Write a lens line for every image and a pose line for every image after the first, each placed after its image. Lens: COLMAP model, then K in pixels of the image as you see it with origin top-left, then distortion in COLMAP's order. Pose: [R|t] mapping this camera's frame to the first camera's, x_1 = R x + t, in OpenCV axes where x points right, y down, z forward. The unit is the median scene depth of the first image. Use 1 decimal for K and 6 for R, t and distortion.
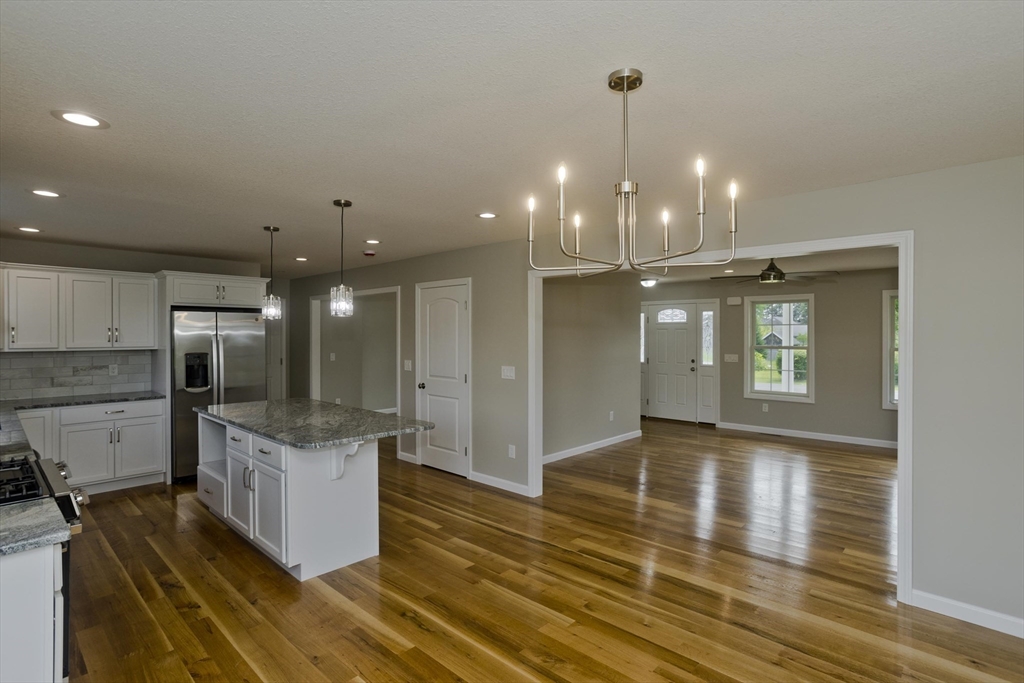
lens RADIAL K [[510.5, 0, 512.2], [0, 510.5, 336.5], [0, 0, 1]] dist [-0.047074, 0.028748]
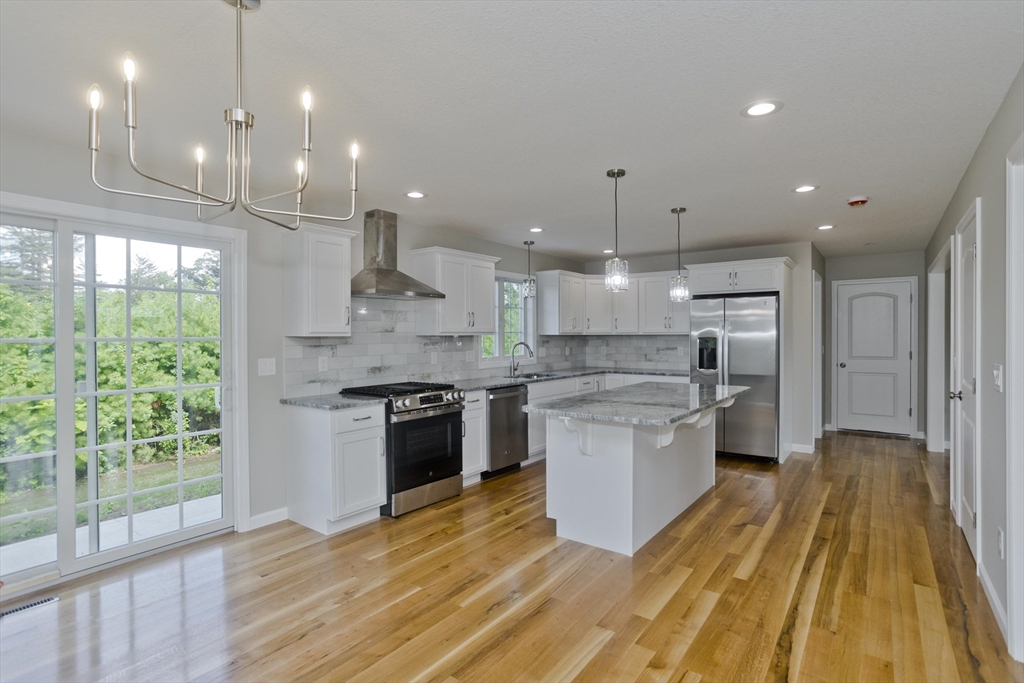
lens RADIAL K [[499.4, 0, 516.5], [0, 499.4, 340.6], [0, 0, 1]] dist [-0.051201, 0.030019]
pose [[0.107715, 0.007717, -0.994152, 0.414576], [0.001596, 0.999967, 0.007935, 0.032742], [0.994181, -0.002442, 0.107699, 0.510377]]
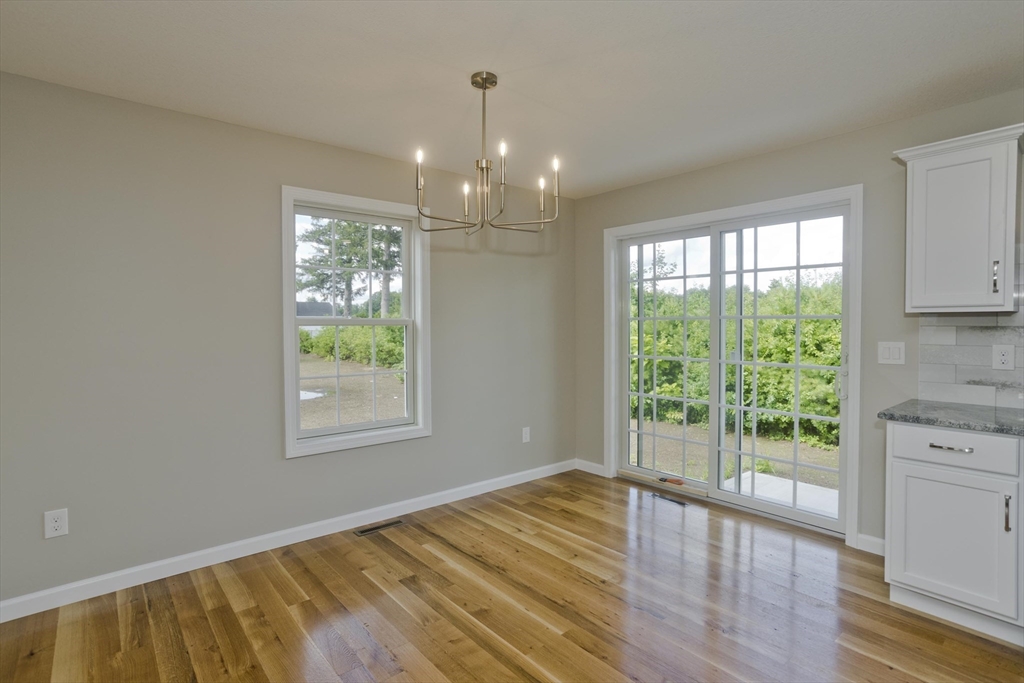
lens RADIAL K [[509.8, 0, 533.7], [0, 509.8, 338.5], [0, 0, 1]] dist [-0.047810, 0.031564]
pose [[-0.994836, -0.001742, 0.101479, -0.009434], [0.001733, 0.999415, 0.034142, 0.040057], [-0.101480, 0.034141, -0.994252, 0.833823]]
